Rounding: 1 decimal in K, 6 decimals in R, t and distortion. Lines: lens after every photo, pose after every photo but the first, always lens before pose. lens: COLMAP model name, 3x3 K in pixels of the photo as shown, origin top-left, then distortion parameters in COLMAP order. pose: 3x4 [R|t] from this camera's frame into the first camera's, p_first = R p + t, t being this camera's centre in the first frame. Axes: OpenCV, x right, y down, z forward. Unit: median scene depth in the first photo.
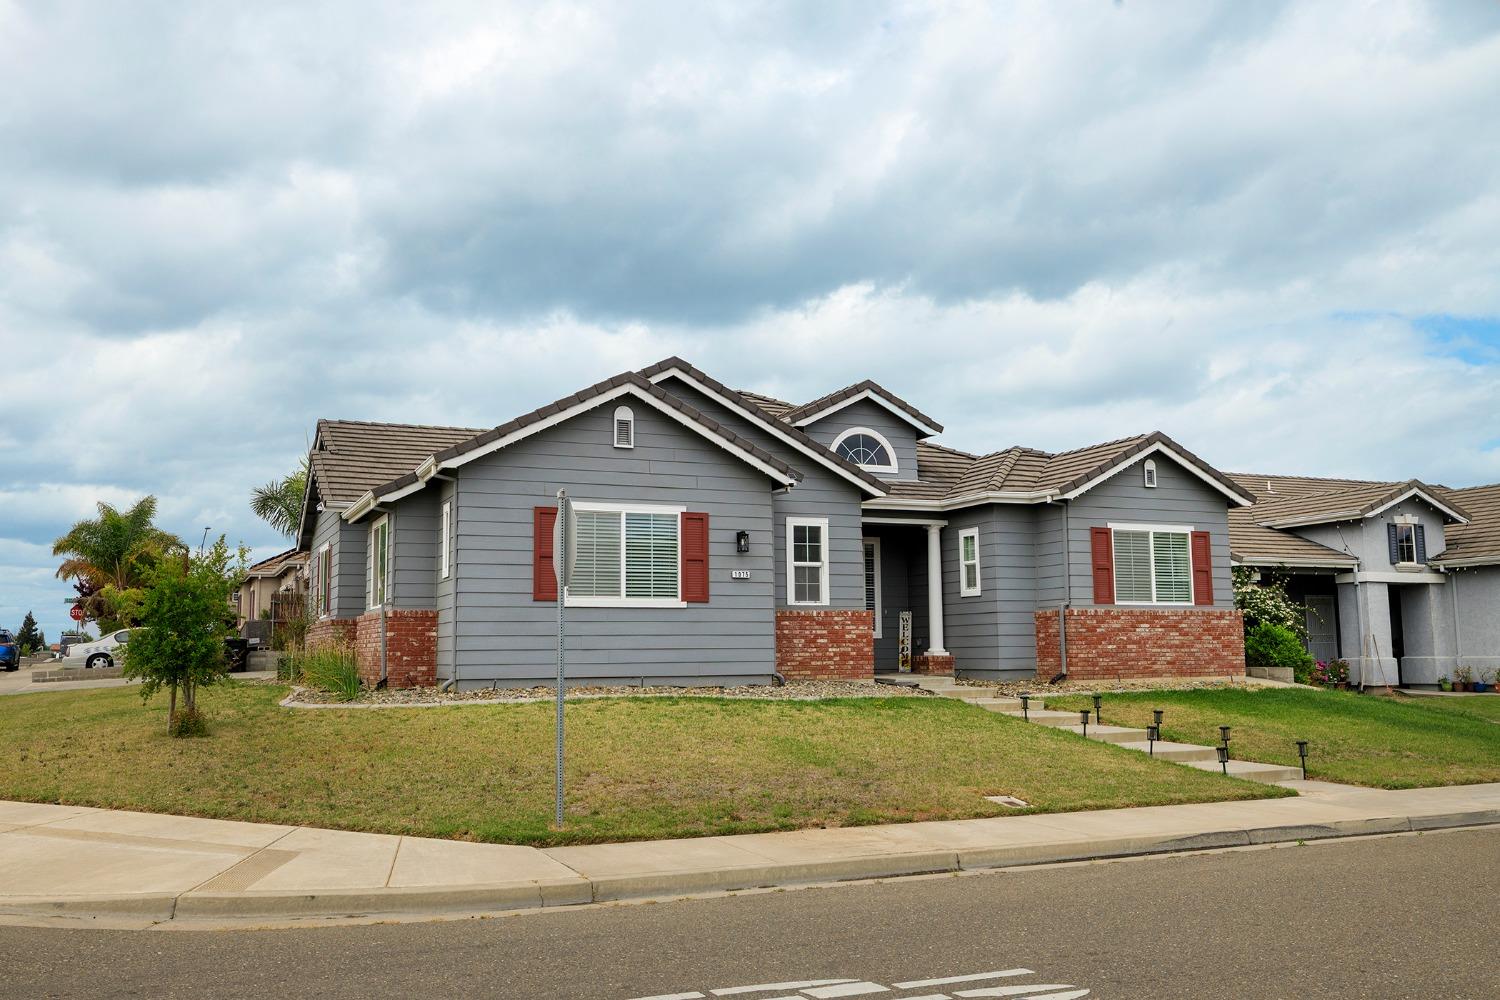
lens RADIAL K [[1304.4, 0, 744.8], [0, 1304.4, 504.4], [0, 0, 1]] dist [0.024667, -0.015749]
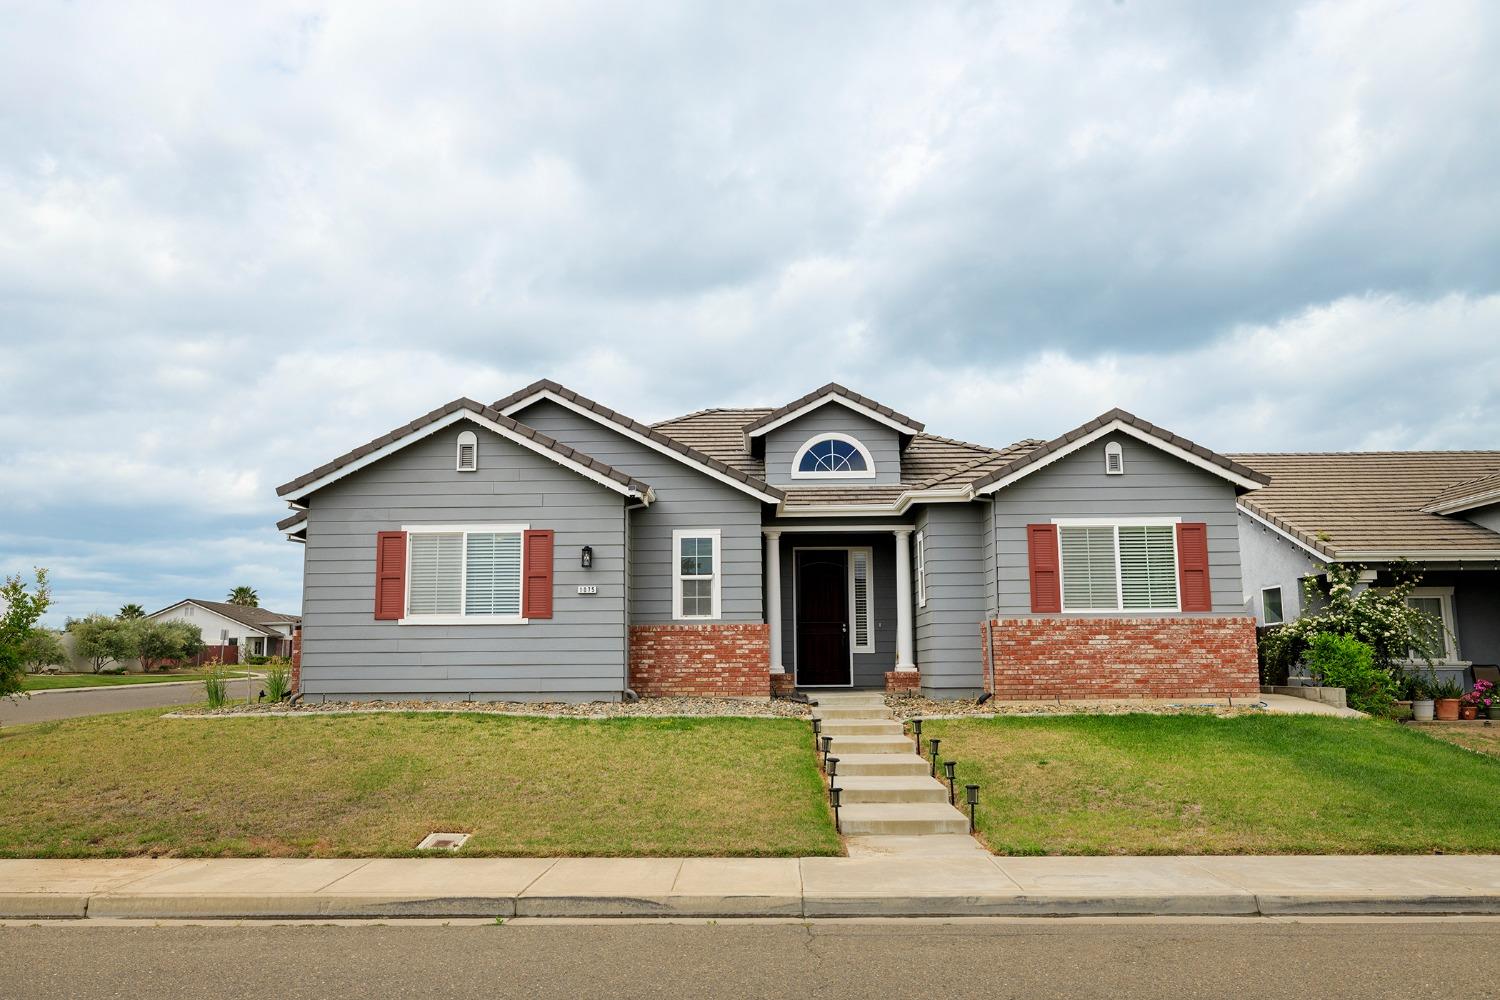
lens RADIAL K [[1157.2, 0, 749.2], [0, 1157.2, 500.3], [0, 0, 1]] dist [-0.001289, -0.001321]
pose [[0.902265, -0.059502, -0.427056, 0.427171], [0.047158, 0.998109, -0.039433, 0.022984], [0.428595, 0.015440, 0.903365, 0.222868]]
